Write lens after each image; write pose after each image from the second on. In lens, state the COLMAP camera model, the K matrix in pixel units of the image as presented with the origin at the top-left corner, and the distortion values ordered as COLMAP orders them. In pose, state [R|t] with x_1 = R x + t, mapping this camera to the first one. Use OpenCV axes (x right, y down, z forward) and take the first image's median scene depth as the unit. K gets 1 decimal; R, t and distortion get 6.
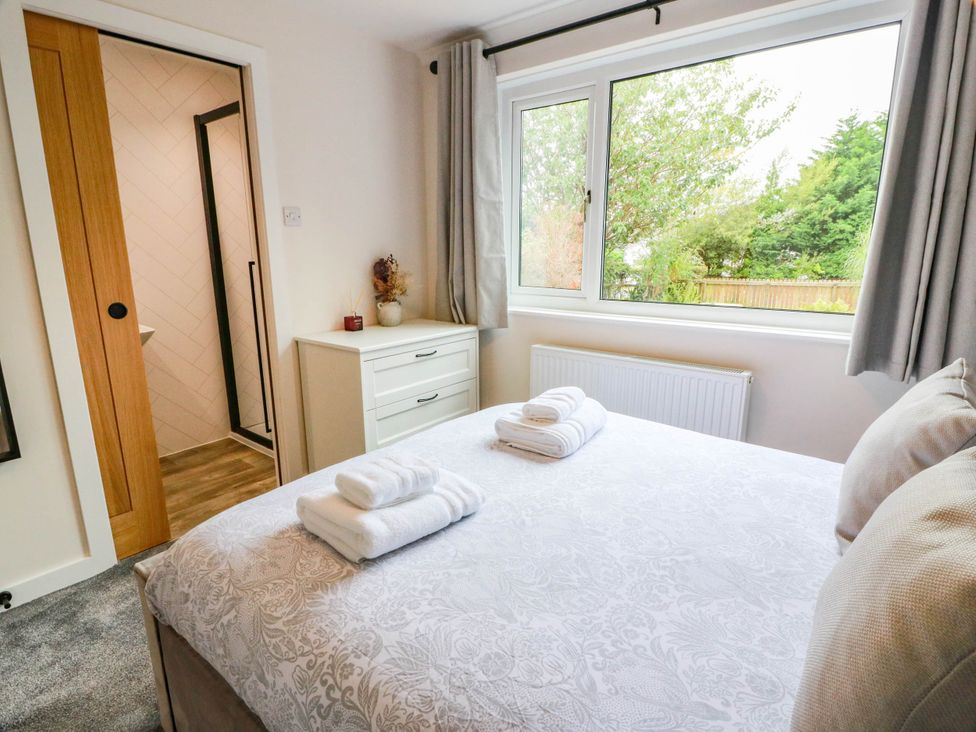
lens RADIAL K [[505.9, 0, 489.7], [0, 505.9, 360.6], [0, 0, 1]] dist [0.003066, -0.016675]
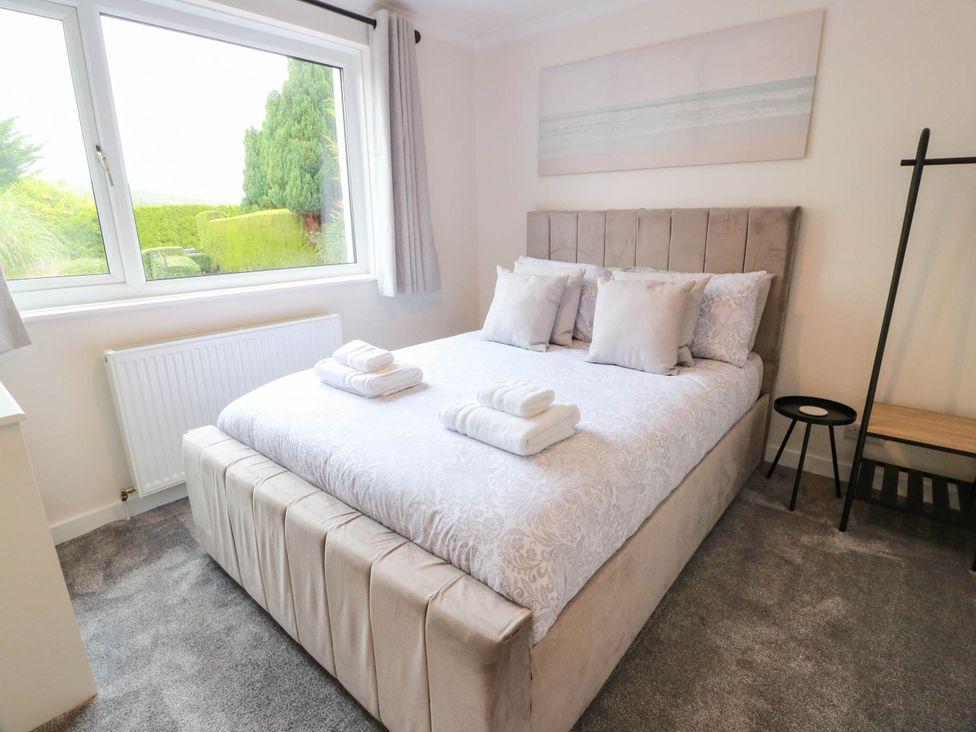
lens RADIAL K [[505.9, 0, 489.7], [0, 505.9, 360.6], [0, 0, 1]] dist [0.003066, -0.016675]
pose [[0.035993, -0.267908, 0.962772, -1.029603], [0.221800, 0.941510, 0.253700, -0.139825], [-0.974428, 0.204411, 0.093310, 0.675101]]
